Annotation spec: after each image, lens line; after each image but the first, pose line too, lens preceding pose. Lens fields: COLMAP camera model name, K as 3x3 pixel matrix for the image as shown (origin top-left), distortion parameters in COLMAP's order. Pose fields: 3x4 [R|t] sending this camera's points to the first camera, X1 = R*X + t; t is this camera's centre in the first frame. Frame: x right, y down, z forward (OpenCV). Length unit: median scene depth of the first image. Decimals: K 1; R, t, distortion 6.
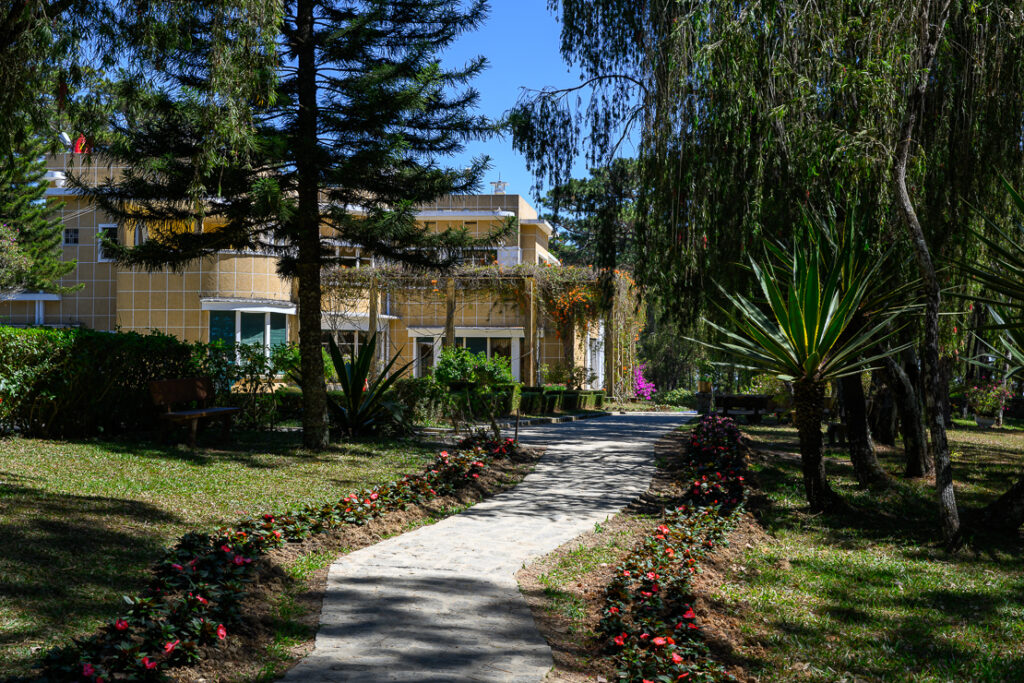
lens RADIAL K [[1715.7, 0, 511.8], [0, 1715.7, 341.5], [0, 0, 1]] dist [0.004265, 0.000000]
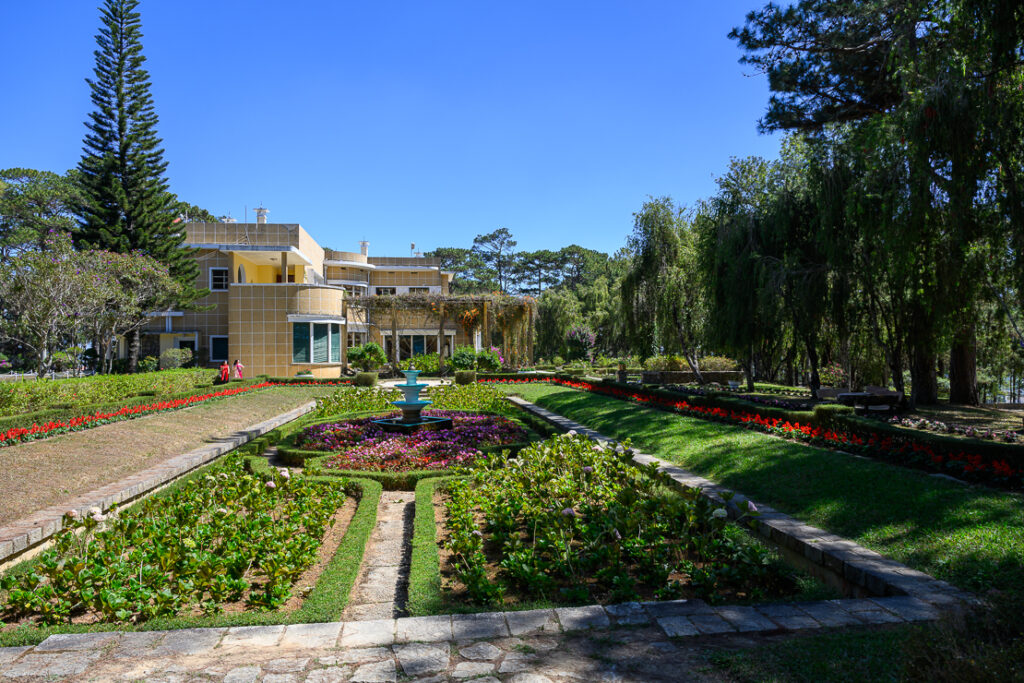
lens RADIAL K [[702.2, 0, 512.5], [0, 702.2, 339.3], [0, 0, 1]] dist [-0.000456, -0.000198]
pose [[0.972498, -0.011728, 0.232617, -0.130507], [0.009185, 0.999886, 0.012012, -0.008423], [-0.232731, -0.009545, 0.972494, 0.334180]]
